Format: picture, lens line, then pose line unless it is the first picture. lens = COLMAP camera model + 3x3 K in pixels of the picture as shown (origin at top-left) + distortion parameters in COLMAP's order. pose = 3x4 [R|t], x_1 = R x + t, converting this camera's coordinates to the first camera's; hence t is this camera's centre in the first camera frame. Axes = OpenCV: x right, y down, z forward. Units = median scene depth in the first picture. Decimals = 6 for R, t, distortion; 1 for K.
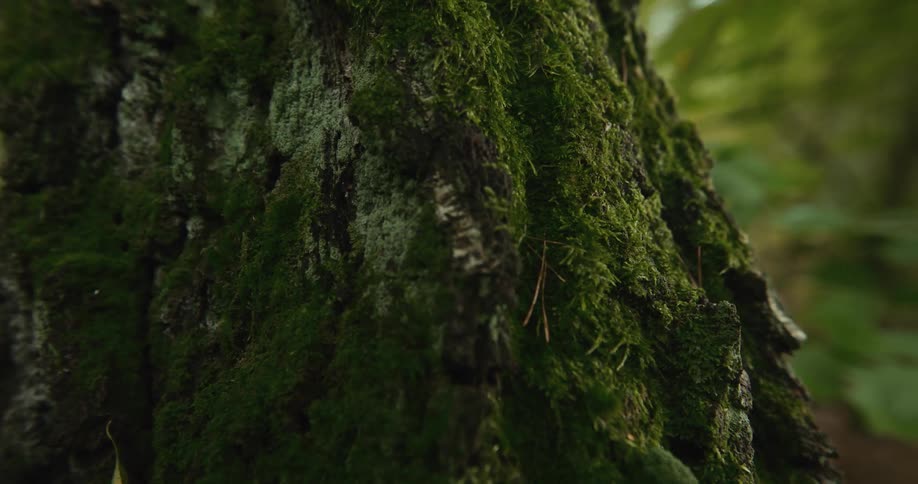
lens RADIAL K [[663.9, 0, 469.4], [0, 663.9, 246.7], [0, 0, 1]] dist [0.085993, 0.031781]
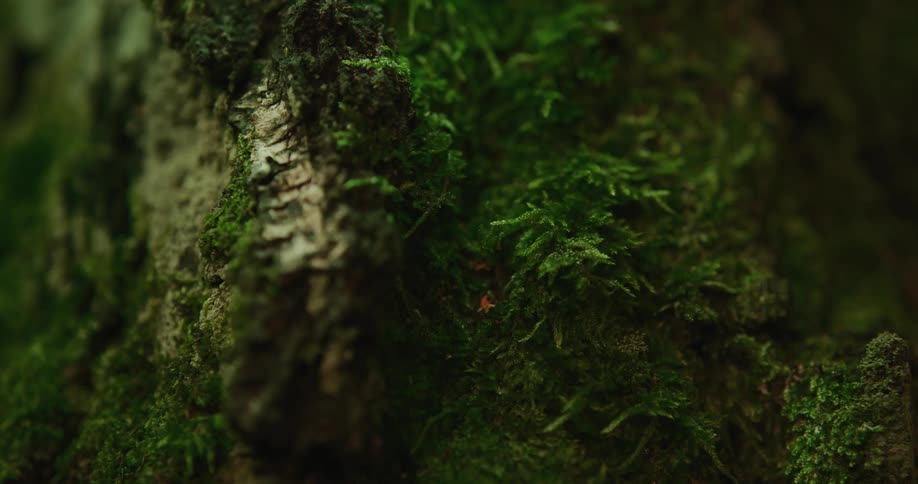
lens RADIAL K [[1824.5, 0, 453.5], [0, 1824.5, 249.8], [0, 0, 1]] dist [0.262262, 0.000000]
pose [[0.974445, -0.012909, -0.224254, 0.369232], [0.009596, 0.999828, -0.015854, 0.040122], [0.224420, 0.013297, 0.974402, -0.319589]]
